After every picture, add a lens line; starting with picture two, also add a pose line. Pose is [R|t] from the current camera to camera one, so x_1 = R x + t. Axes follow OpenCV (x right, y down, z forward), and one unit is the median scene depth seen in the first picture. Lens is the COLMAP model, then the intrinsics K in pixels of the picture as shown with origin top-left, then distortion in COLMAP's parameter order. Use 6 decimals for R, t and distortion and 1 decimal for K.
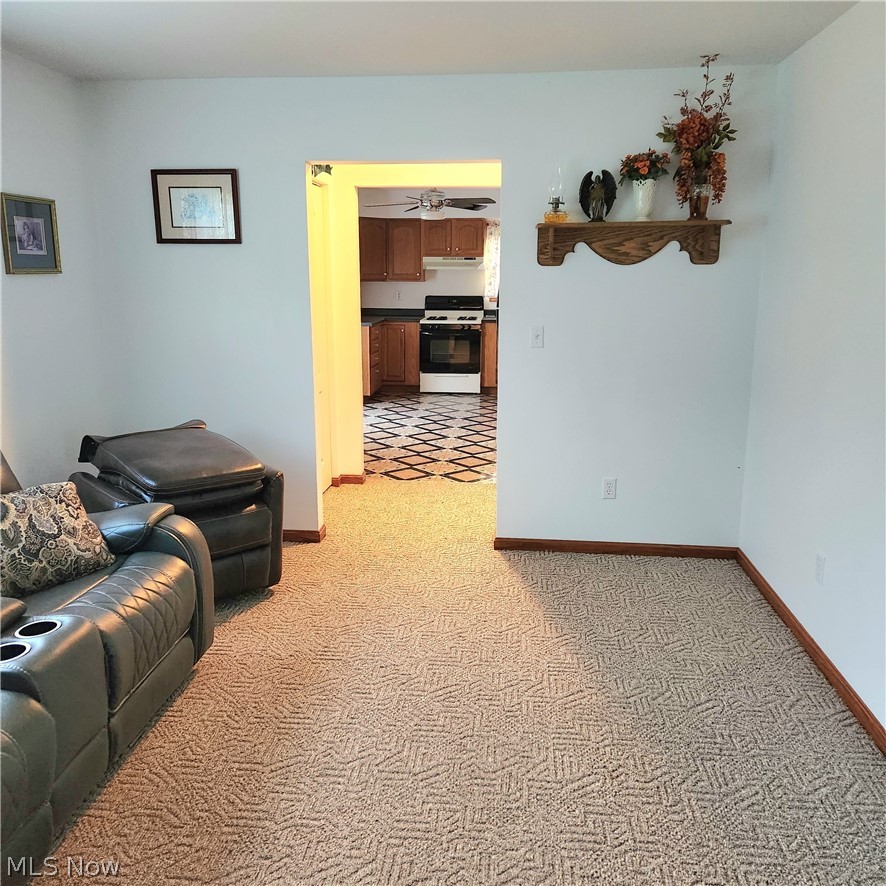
lens RADIAL K [[772.5, 0, 426.4], [0, 772.5, 444.2], [0, 0, 1]] dist [0.089262, -0.080052]
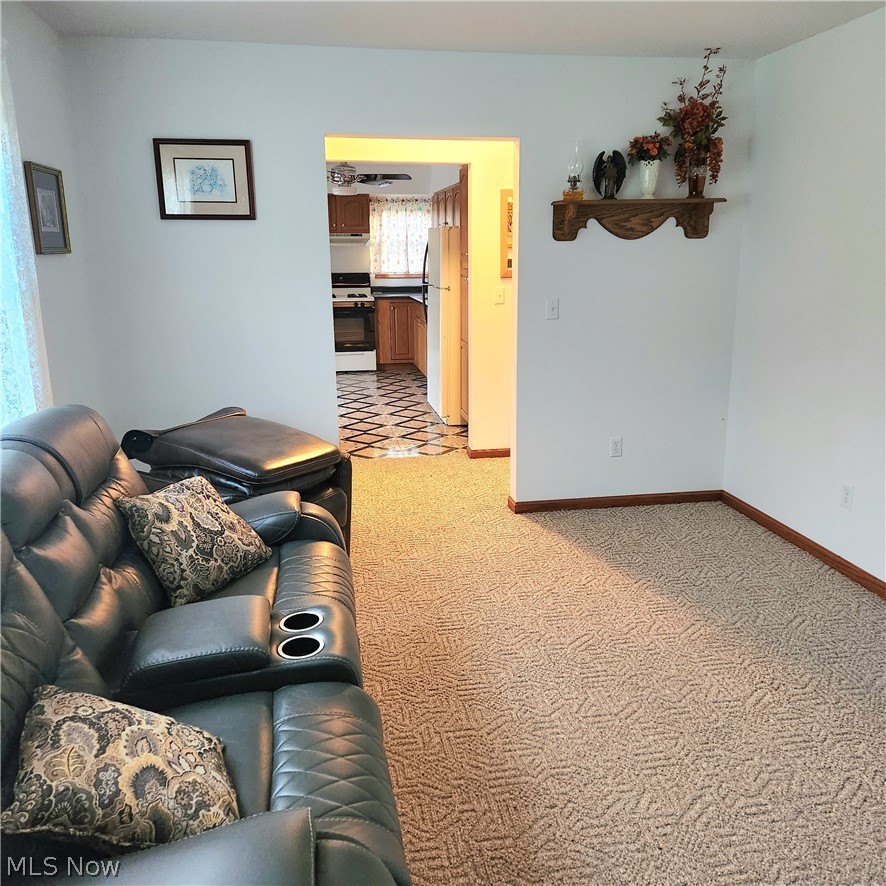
lens RADIAL K [[772.6, 0, 443.0], [0, 772.6, 443.0], [0, 0, 1]] dist [0.092105, -0.079061]
pose [[0.961997, -0.075263, 0.262484, -0.305628], [0.068347, 0.997034, 0.035395, -0.003774], [-0.264369, -0.016110, 0.964287, 0.017288]]
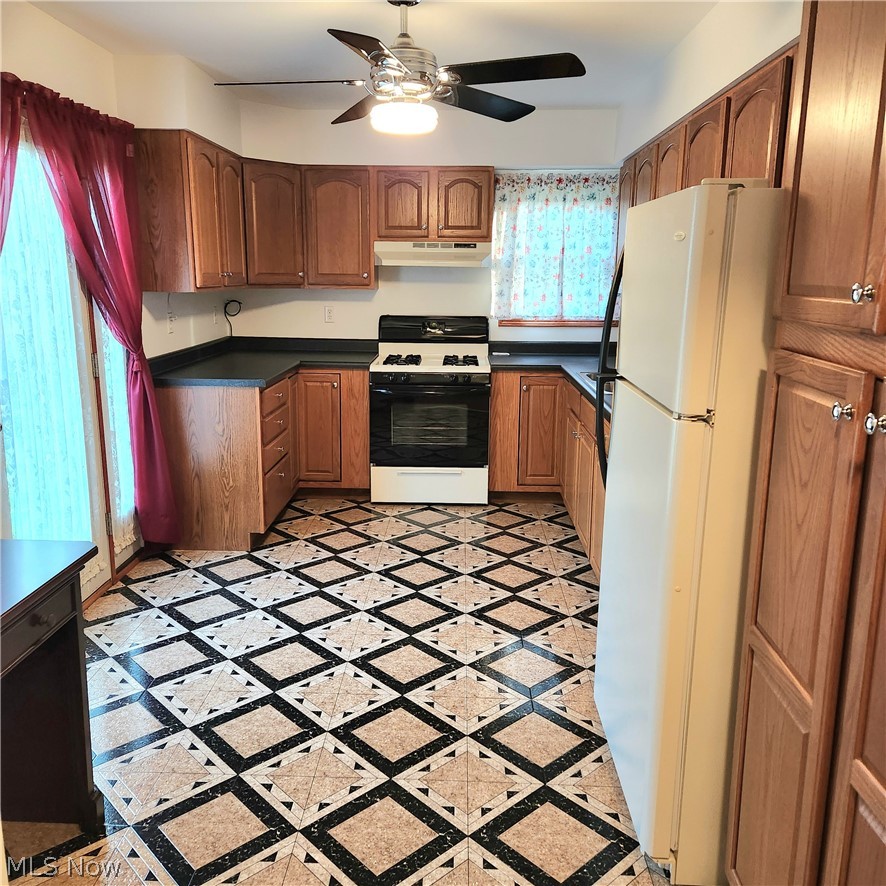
lens RADIAL K [[781.4, 0, 440.1], [0, 781.4, 429.8], [0, 0, 1]] dist [0.096408, -0.088609]
pose [[0.996922, -0.010258, 0.077725, -0.006025], [0.011843, 0.999731, -0.019964, -0.273907], [-0.077499, 0.020823, 0.996775, 1.244450]]
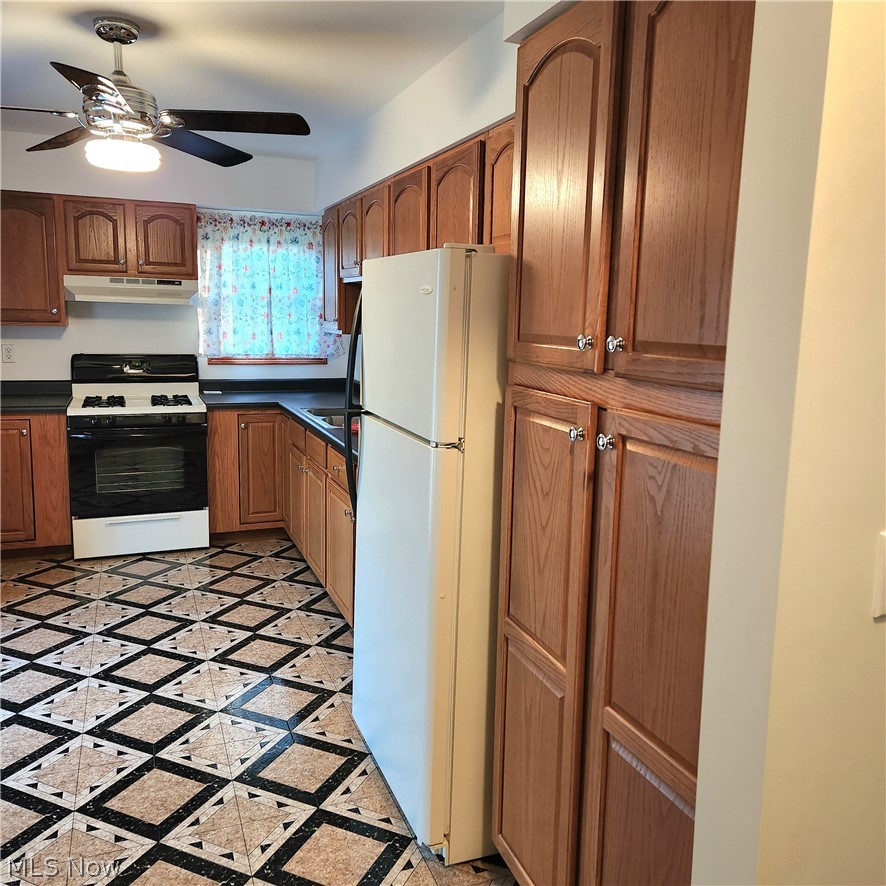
lens RADIAL K [[781.4, 0, 440.1], [0, 781.4, 429.8], [0, 0, 1]] dist [0.096408, -0.088609]
pose [[0.887520, -0.053582, 0.457642, -0.071469], [0.083208, 0.995524, -0.044808, -0.275609], [-0.453193, 0.077848, 0.888007, 1.222498]]
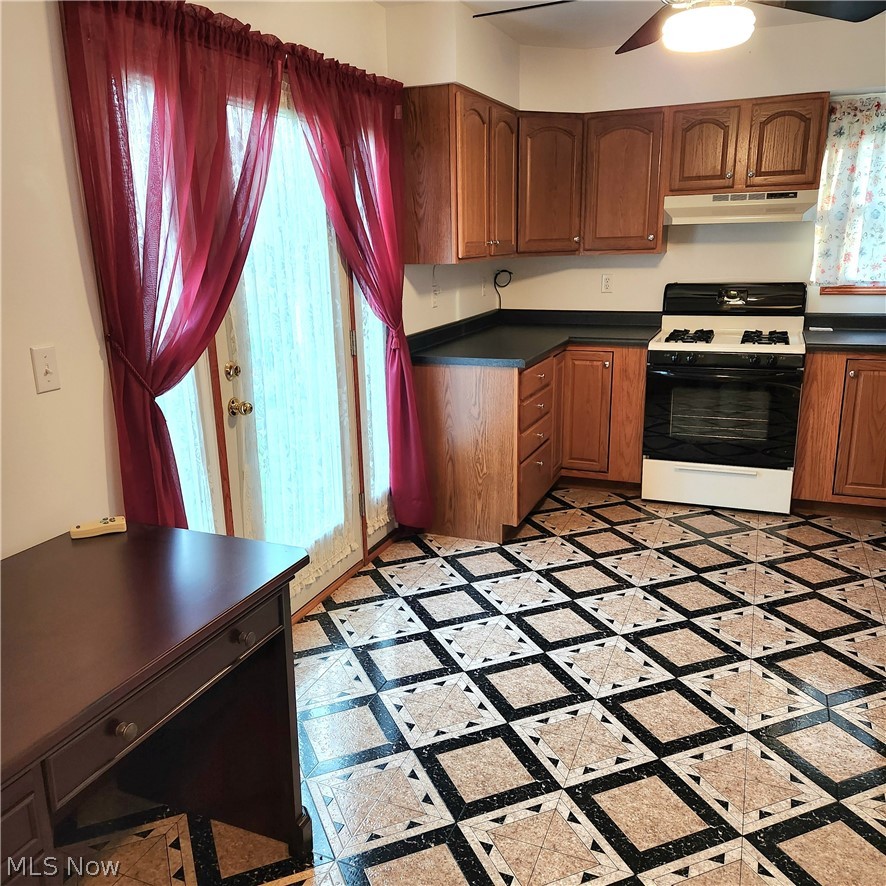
lens RADIAL K [[784.1, 0, 430.2], [0, 784.1, 438.9], [0, 0, 1]] dist [0.081319, -0.072378]
pose [[0.957704, 0.047431, -0.283821, 0.007195], [-0.038275, 0.998555, 0.037719, -0.301013], [0.285200, -0.025260, 0.958135, 1.366900]]
